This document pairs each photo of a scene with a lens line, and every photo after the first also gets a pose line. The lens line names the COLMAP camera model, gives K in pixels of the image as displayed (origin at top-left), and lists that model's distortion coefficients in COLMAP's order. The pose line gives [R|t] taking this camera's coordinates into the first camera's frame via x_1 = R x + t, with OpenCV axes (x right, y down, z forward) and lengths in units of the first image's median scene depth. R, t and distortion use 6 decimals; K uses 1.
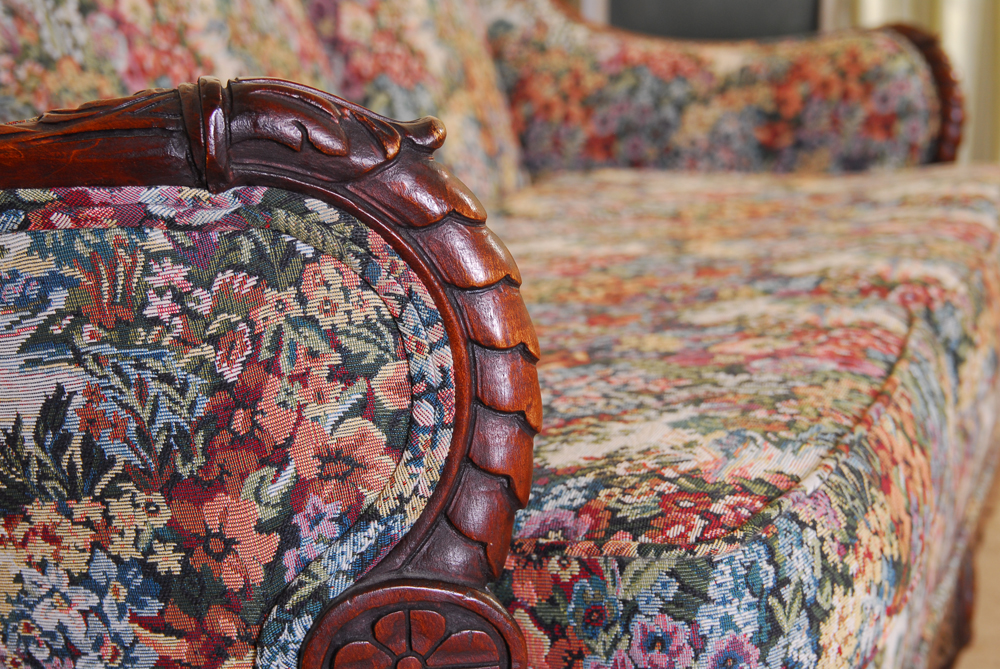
lens RADIAL K [[1895.6, 0, 500.0], [0, 1895.6, 334.5], [0, 0, 1]] dist [-0.063811, 0.003911]
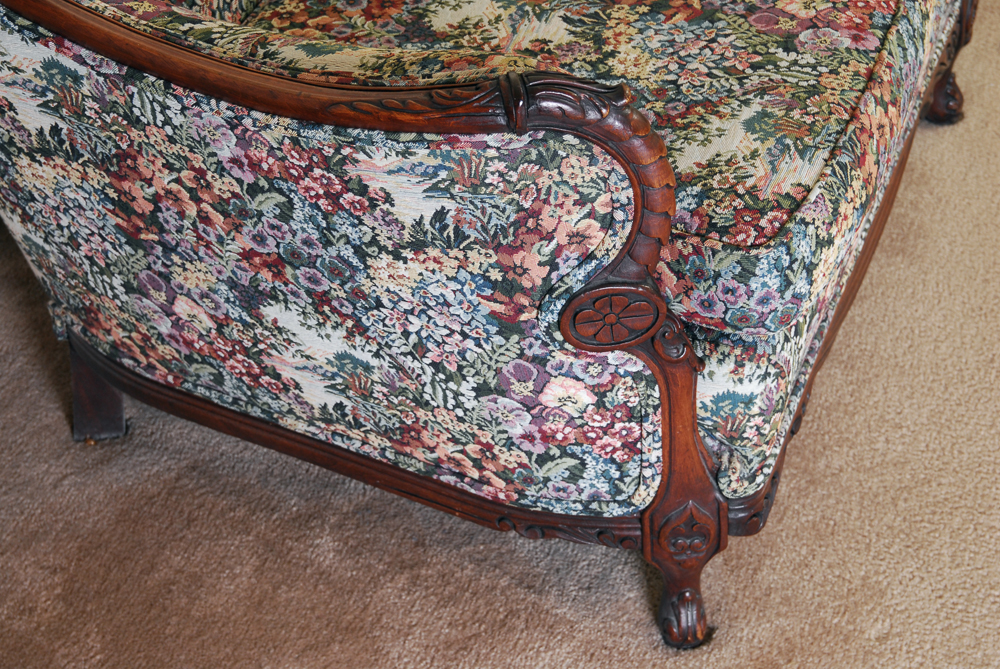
lens RADIAL K [[1895.6, 0, 500.0], [0, 1895.6, 334.5], [0, 0, 1]] dist [-0.063811, 0.003911]
pose [[0.998447, 0.002562, -0.055657, -0.053880], [0.025482, 0.867351, 0.497044, -0.873433], [0.049548, -0.497690, 0.865938, -0.858662]]
